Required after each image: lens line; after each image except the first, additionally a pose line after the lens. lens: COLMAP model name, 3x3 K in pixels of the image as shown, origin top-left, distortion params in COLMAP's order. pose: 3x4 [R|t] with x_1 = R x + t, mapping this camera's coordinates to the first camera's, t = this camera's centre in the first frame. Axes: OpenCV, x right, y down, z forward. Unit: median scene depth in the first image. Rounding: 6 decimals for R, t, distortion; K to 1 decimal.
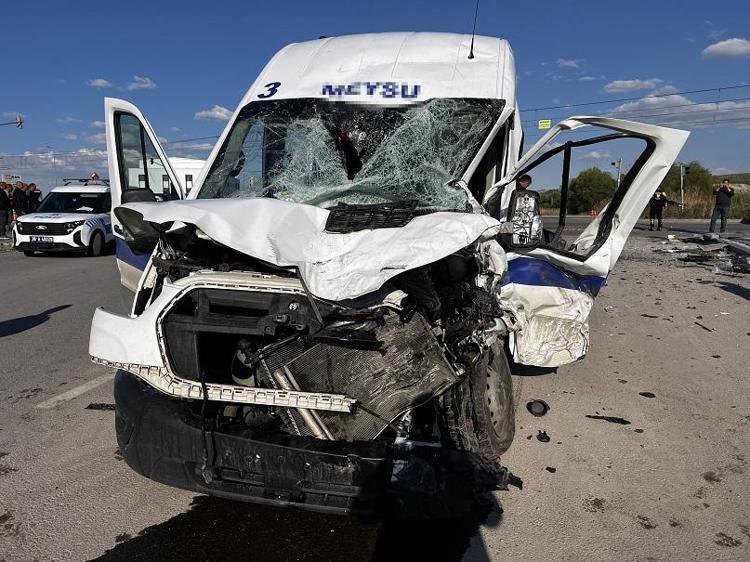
lens RADIAL K [[562.1, 0, 375.6], [0, 562.1, 284.1], [0, 0, 1]] dist [0.023261, -0.022553]
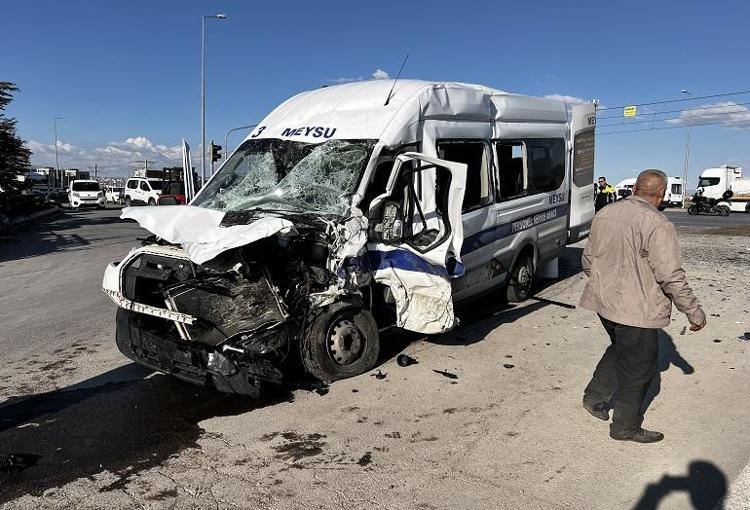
lens RADIAL K [[583.0, 0, 374.4], [0, 583.0, 252.2], [0, 0, 1]] dist [0.049166, -0.001304]
pose [[0.922358, 0.054642, -0.382452, 0.816641], [-0.068911, 0.997341, -0.023700, -0.003143], [0.380140, 0.048215, 0.923672, -0.372149]]
